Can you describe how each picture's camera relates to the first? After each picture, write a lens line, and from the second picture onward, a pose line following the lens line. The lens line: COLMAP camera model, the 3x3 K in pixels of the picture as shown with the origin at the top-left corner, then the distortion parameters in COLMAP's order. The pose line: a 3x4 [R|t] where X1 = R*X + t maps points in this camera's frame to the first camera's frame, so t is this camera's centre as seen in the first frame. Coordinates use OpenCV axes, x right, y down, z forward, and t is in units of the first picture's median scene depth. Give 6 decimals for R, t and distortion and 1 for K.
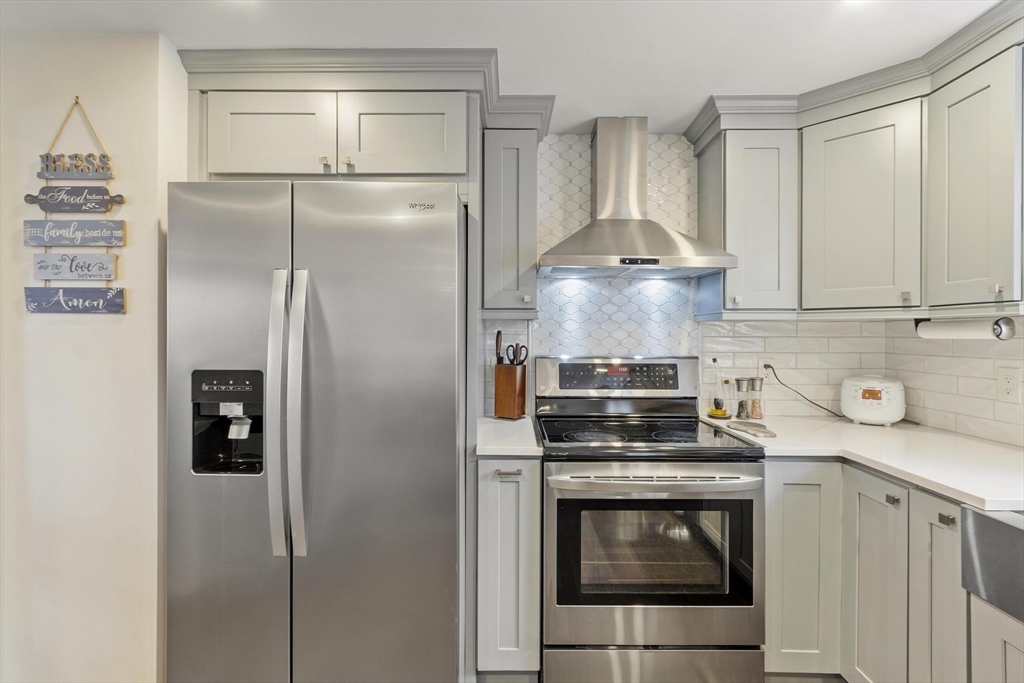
lens RADIAL K [[475.9, 0, 513.2], [0, 475.9, 330.7], [0, 0, 1]] dist [0.000720, -0.000453]
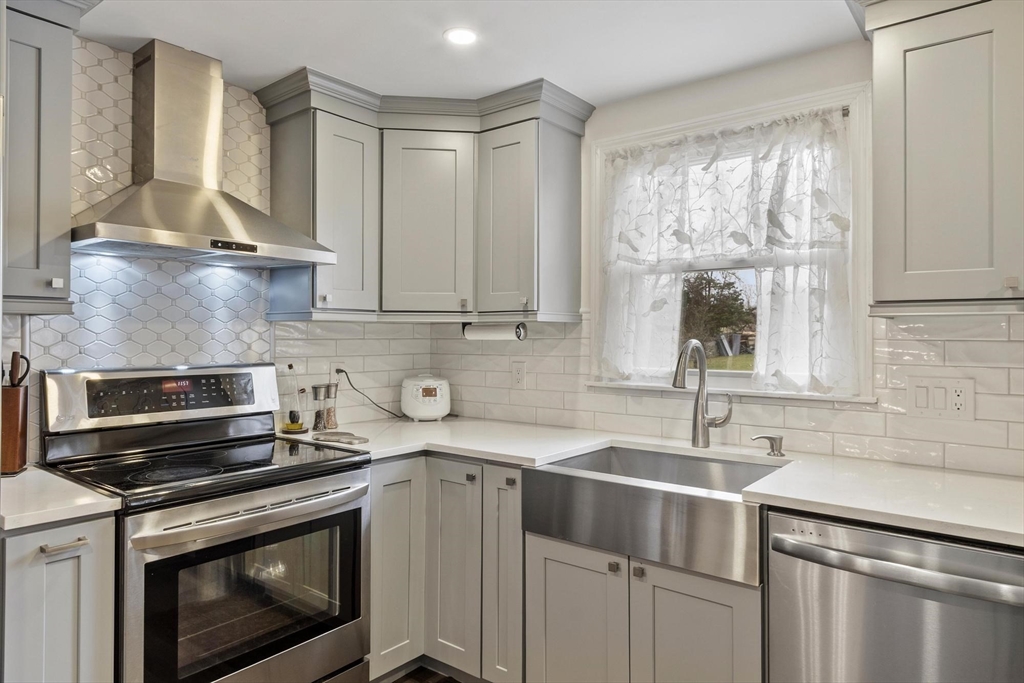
lens RADIAL K [[637.0, 0, 510.5], [0, 637.0, 330.1], [0, 0, 1]] dist [0.004646, -0.000123]
pose [[0.617356, 0.005004, 0.786668, -0.286458], [-0.003752, 0.999987, -0.003416, -0.001653], [-0.786675, -0.000842, 0.617367, -0.033418]]
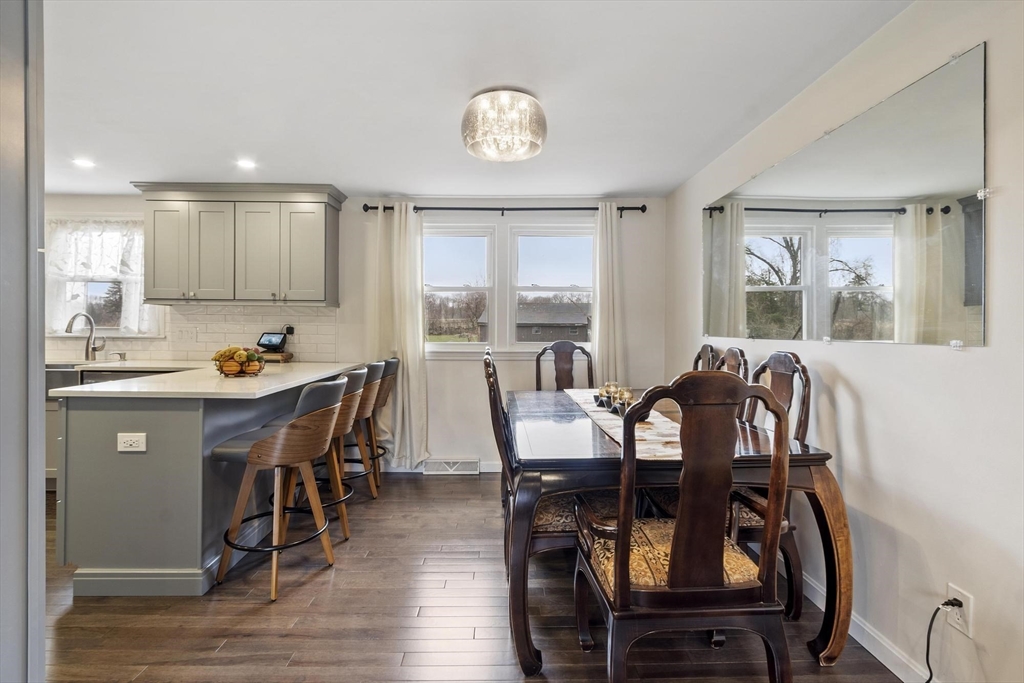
lens RADIAL K [[496.0, 0, 498.6], [0, 496.0, 329.7], [0, 0, 1]] dist [0.004903, -0.001592]
pose [[-0.020479, -0.004750, 0.999779, -1.269728], [-0.012773, 0.999908, 0.004489, 0.050497], [-0.999709, -0.012679, -0.020538, -1.272199]]
